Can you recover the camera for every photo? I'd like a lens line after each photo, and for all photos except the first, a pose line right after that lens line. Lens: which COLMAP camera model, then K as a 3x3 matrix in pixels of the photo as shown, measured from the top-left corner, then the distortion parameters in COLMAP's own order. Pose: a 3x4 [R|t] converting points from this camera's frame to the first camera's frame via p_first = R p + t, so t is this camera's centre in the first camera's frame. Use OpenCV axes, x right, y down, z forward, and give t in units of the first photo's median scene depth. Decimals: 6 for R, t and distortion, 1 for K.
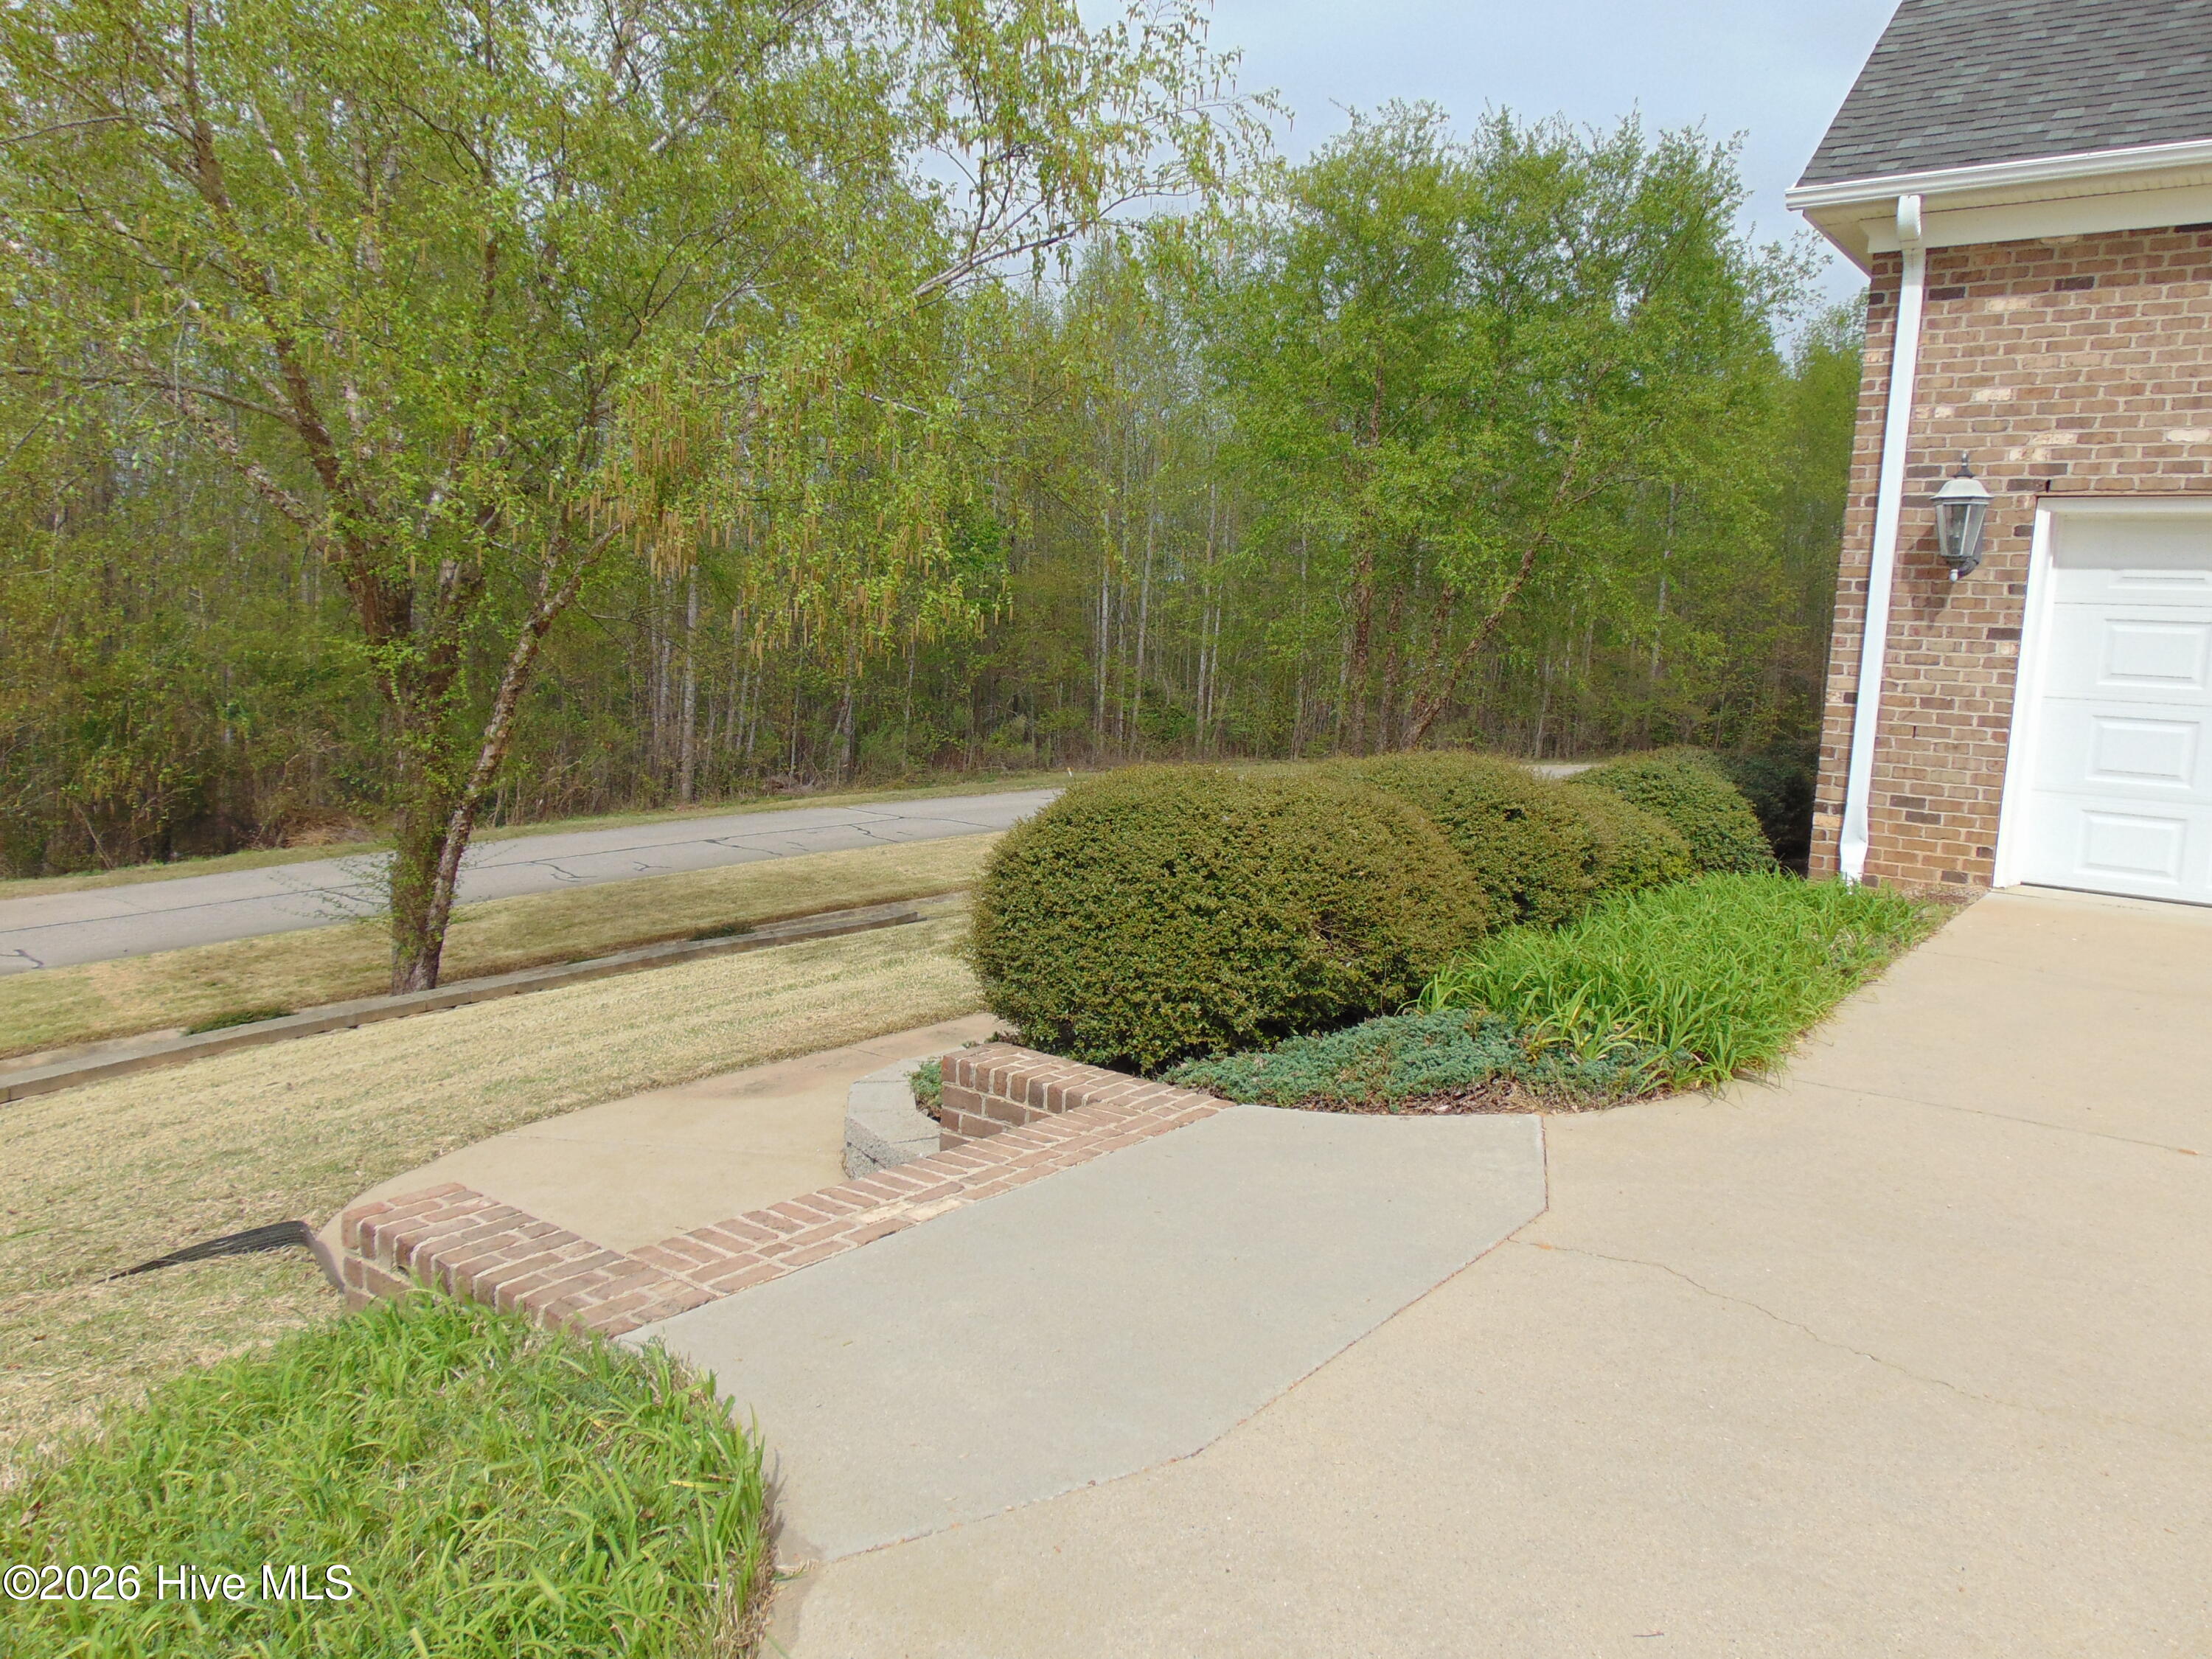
lens RADIAL K [[1632.4, 0, 1103.7], [0, 1632.4, 819.2], [0, 0, 1]] dist [-0.012494, 0.022293]
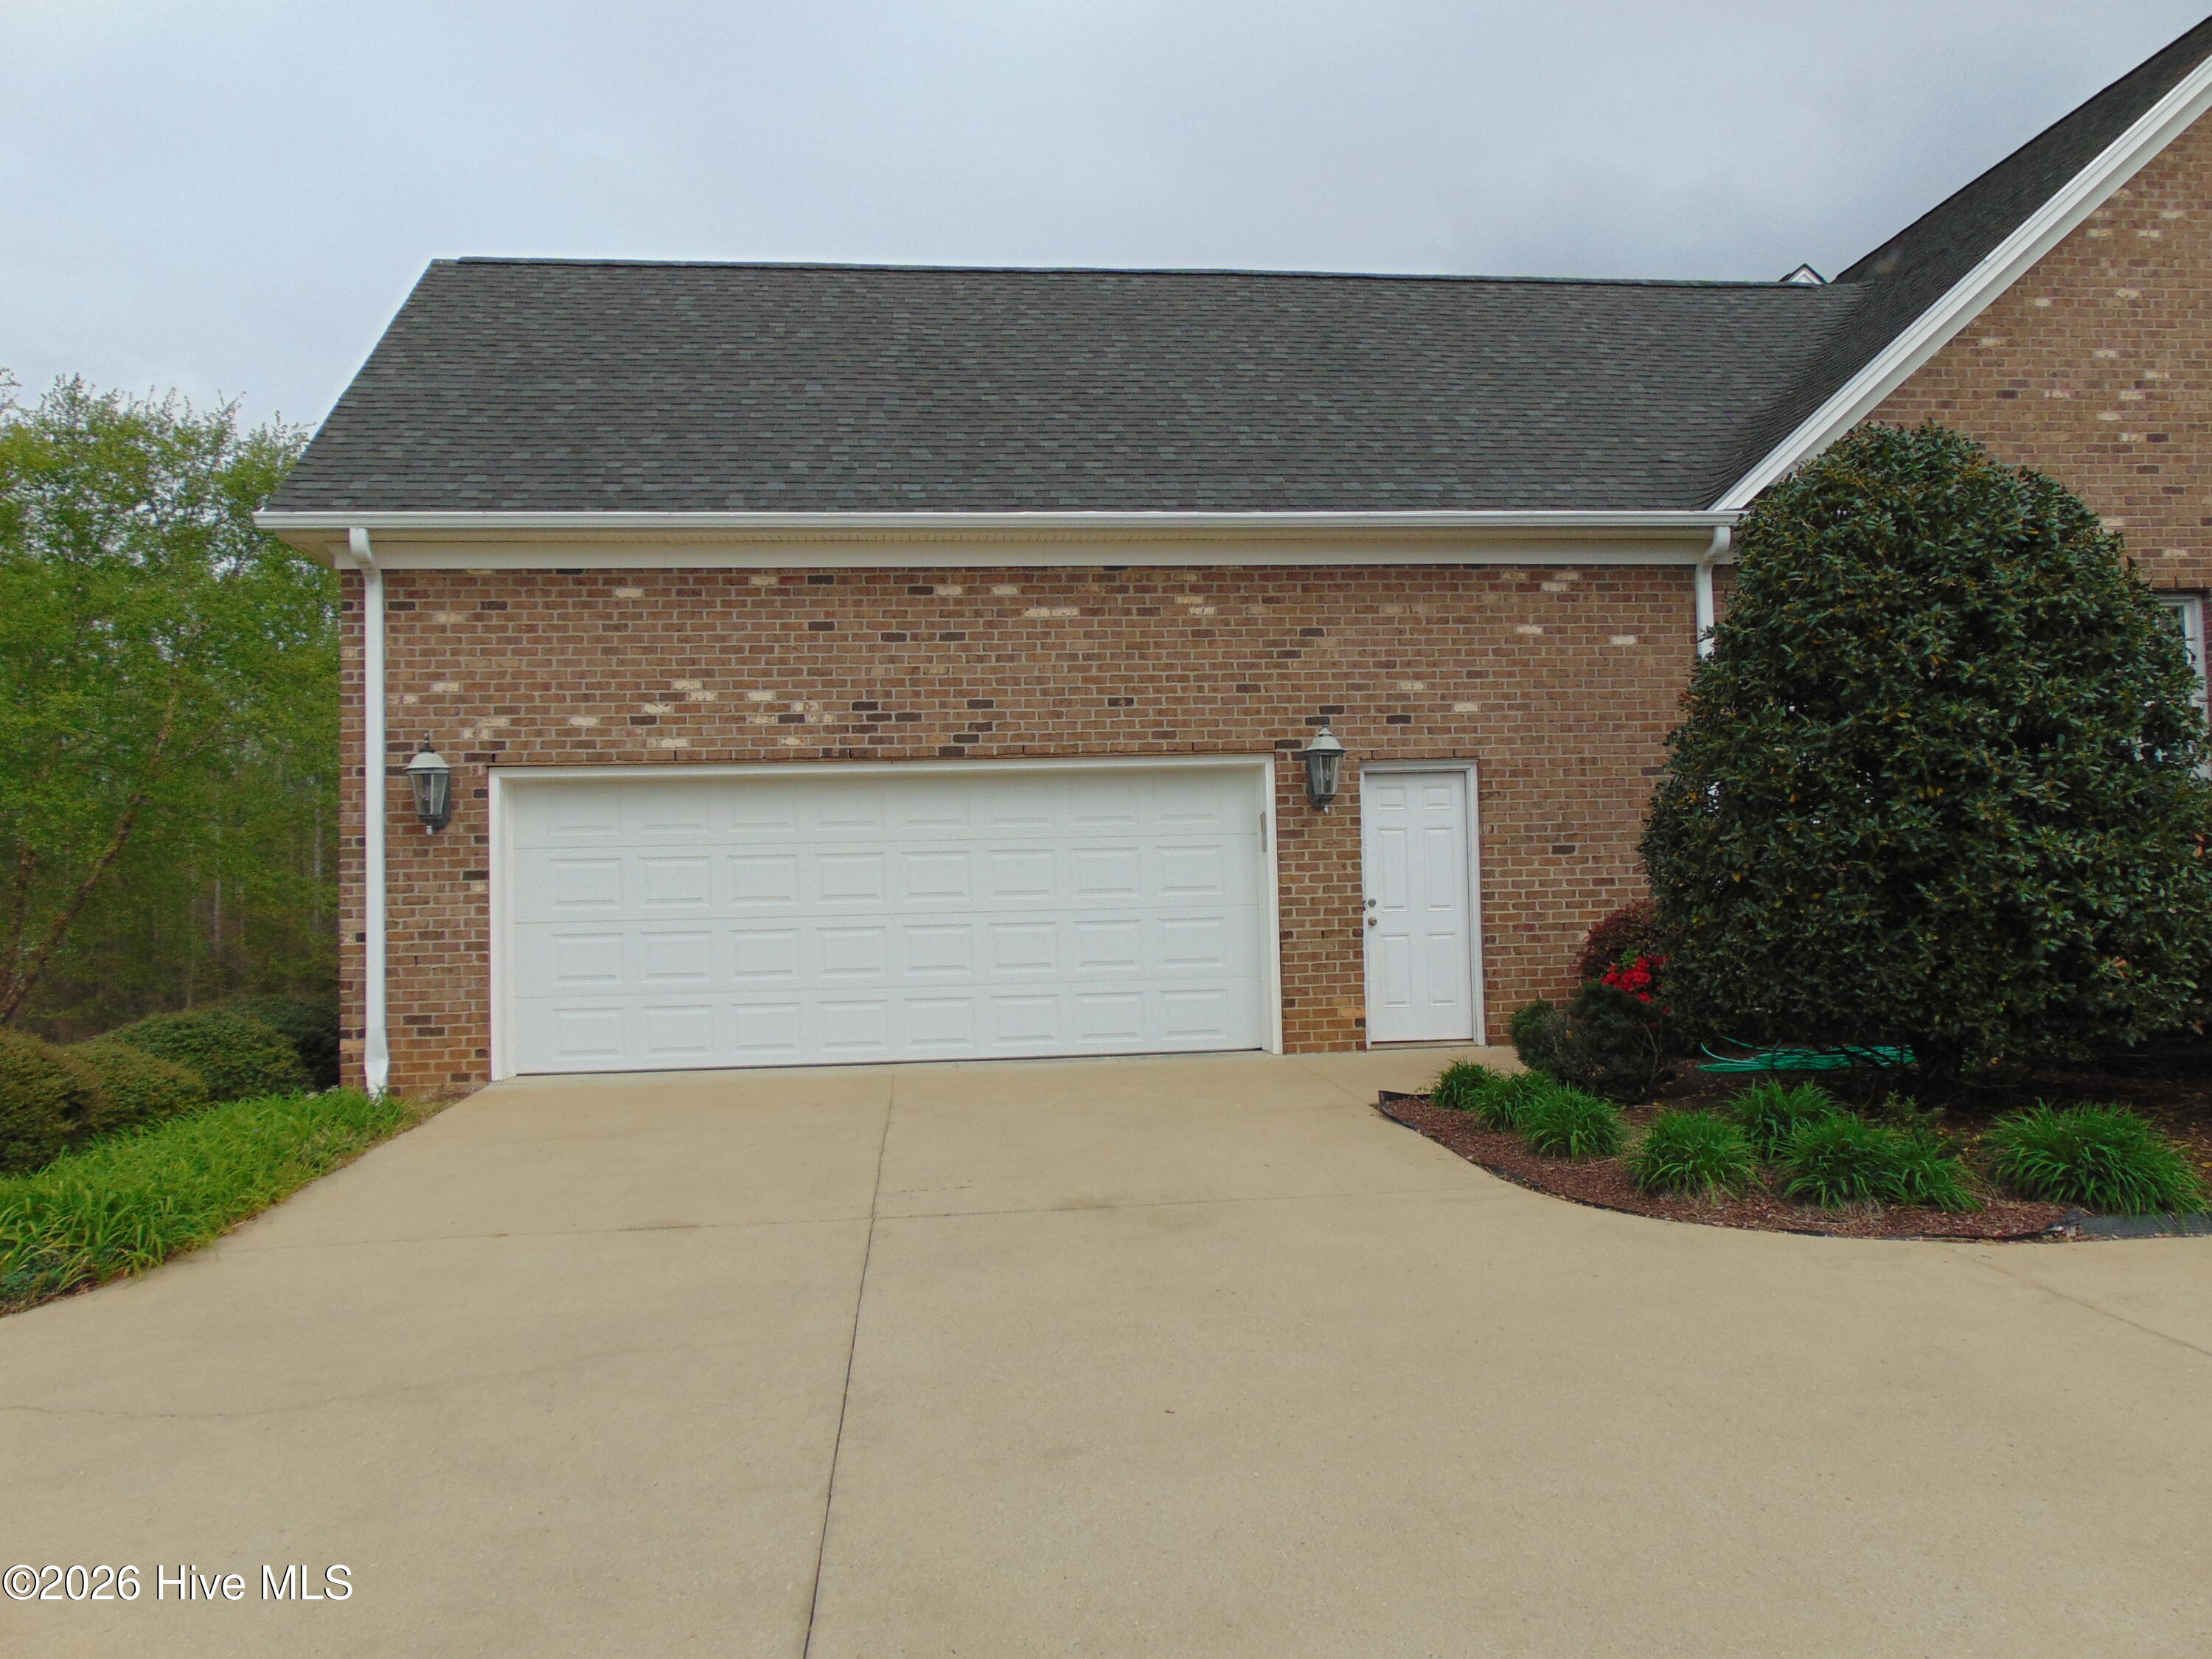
lens RADIAL K [[1632.4, 0, 1103.7], [0, 1632.4, 819.2], [0, 0, 1]] dist [-0.012494, 0.022293]
pose [[0.721030, -0.037439, 0.691891, 0.039420], [0.140901, 0.985598, -0.093503, 0.027583], [-0.678426, 0.164906, 0.715921, -0.219564]]
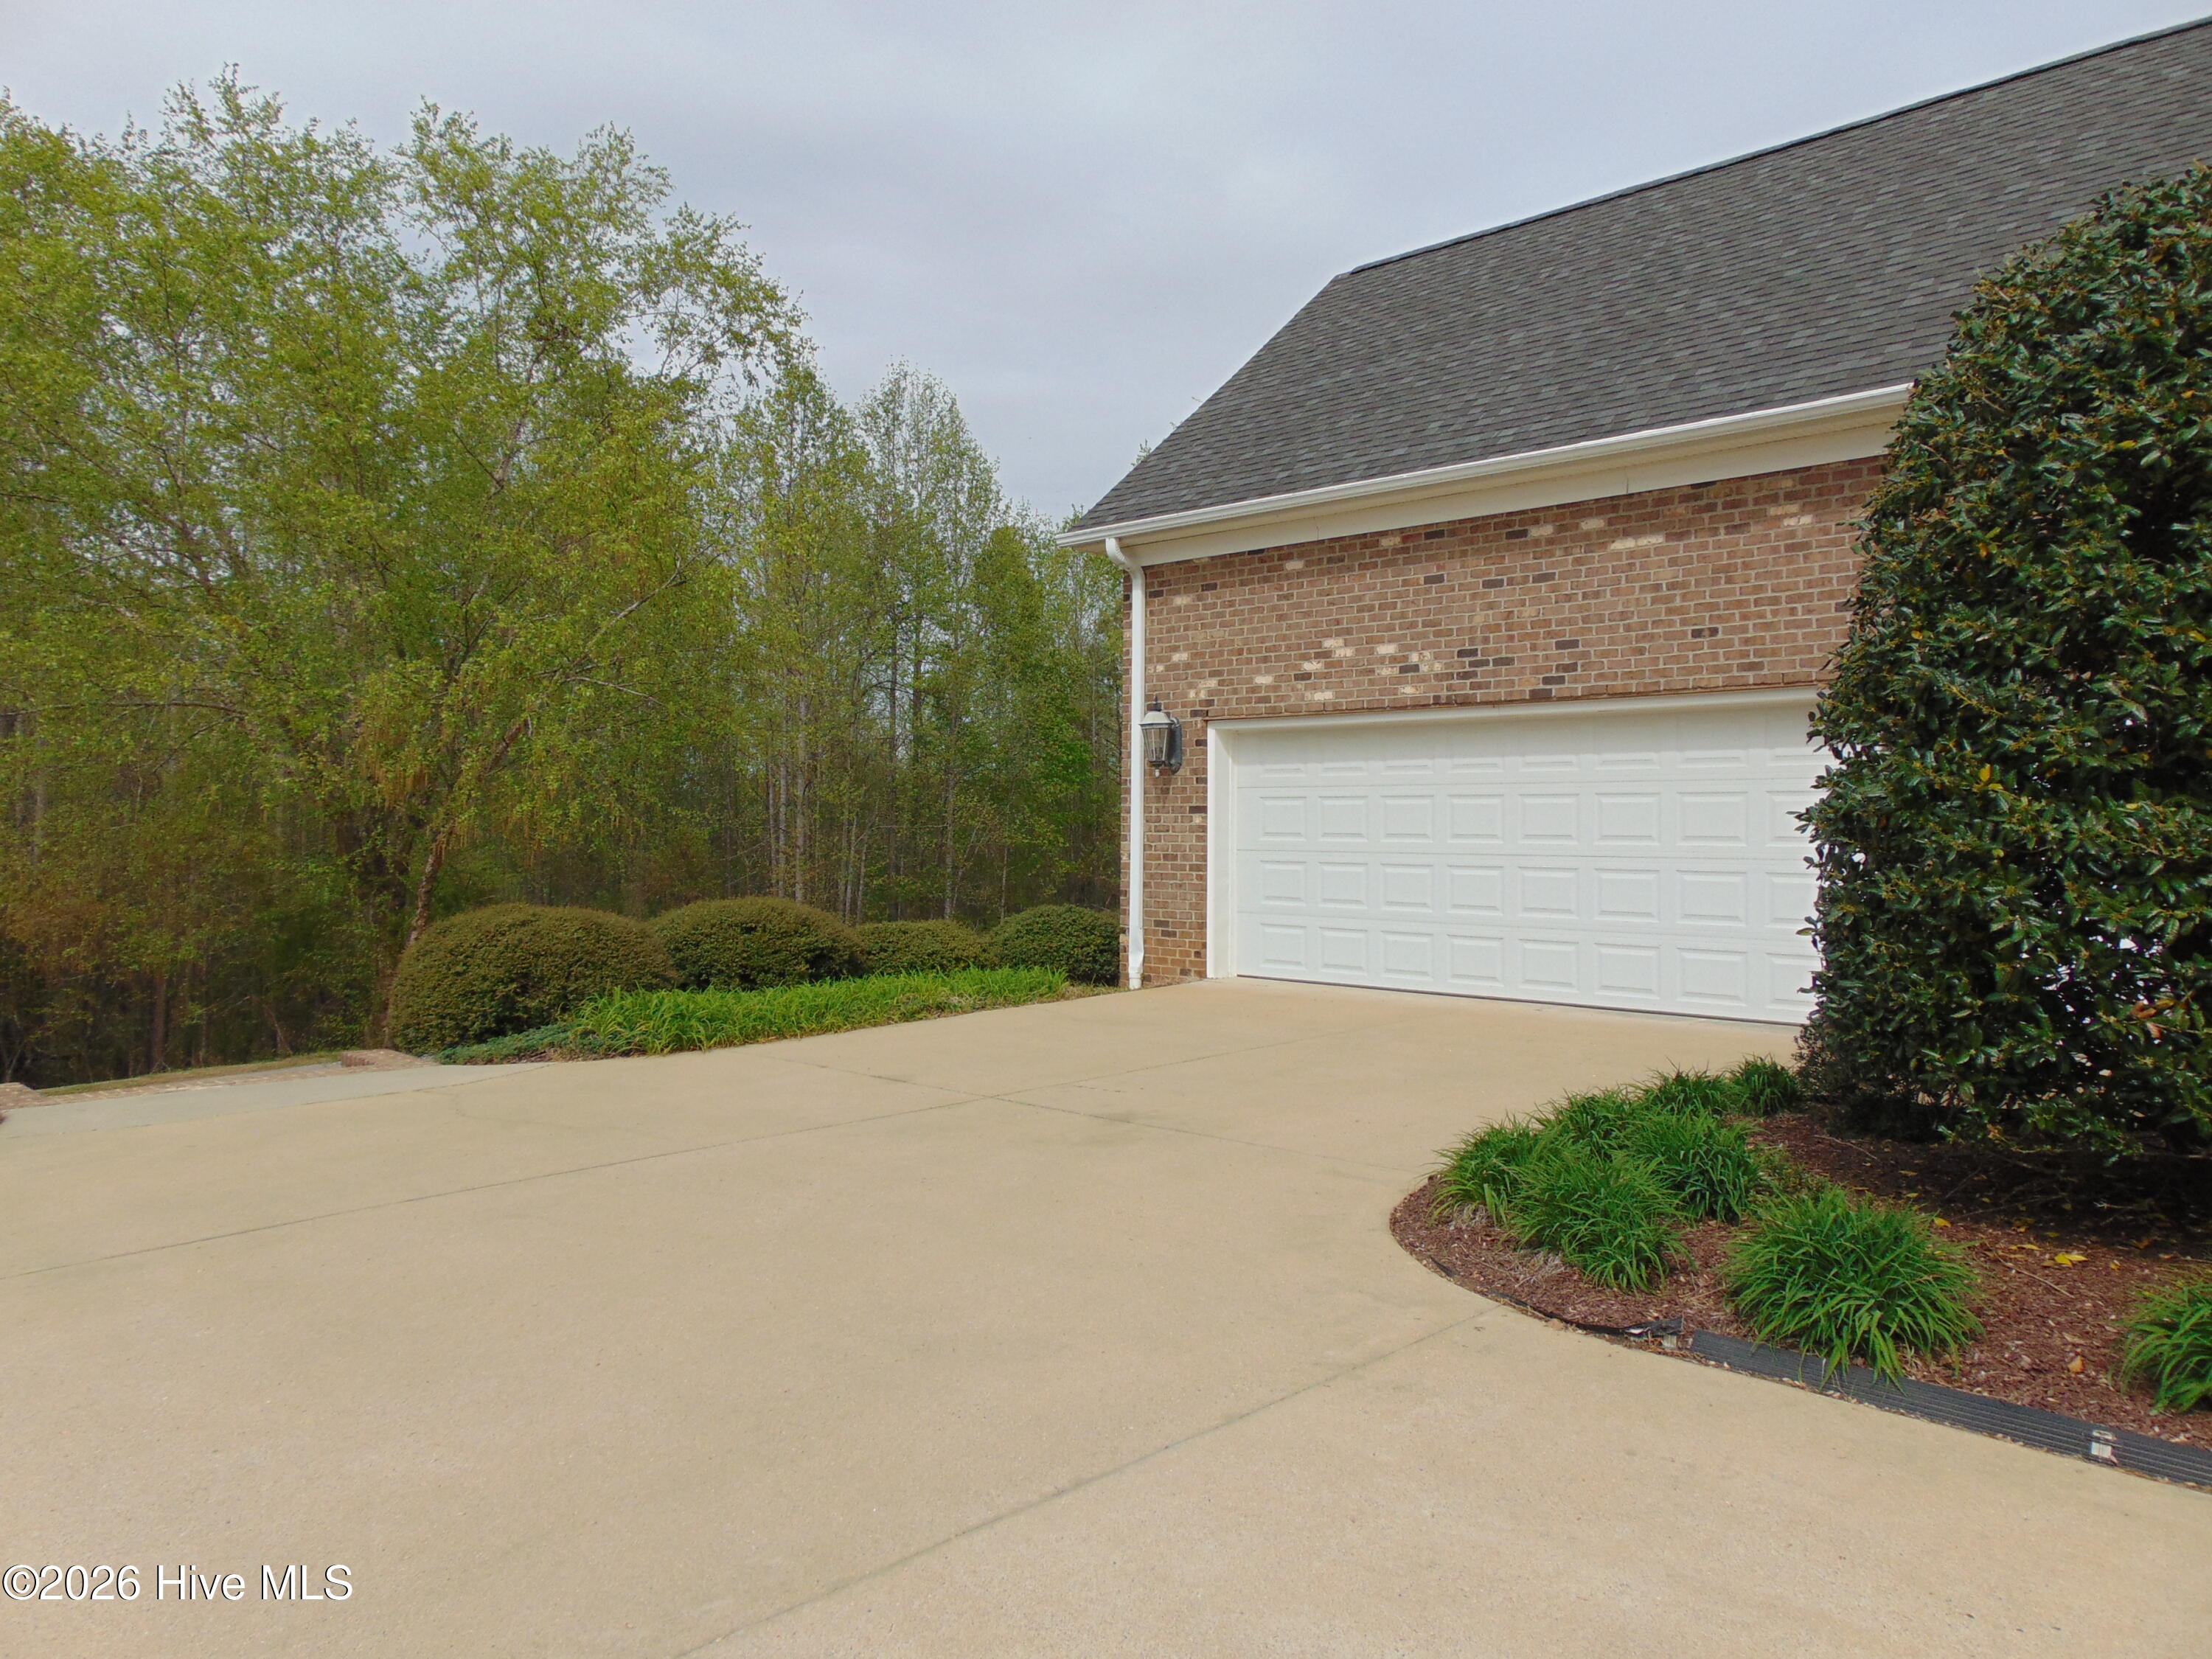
lens RADIAL K [[1632.4, 0, 1103.7], [0, 1632.4, 819.2], [0, 0, 1]] dist [-0.012494, 0.022293]
pose [[0.991958, -0.041609, -0.119532, 0.644847], [0.025773, 0.991035, -0.131096, 0.092186], [0.123915, 0.126961, 0.984137, -0.506995]]
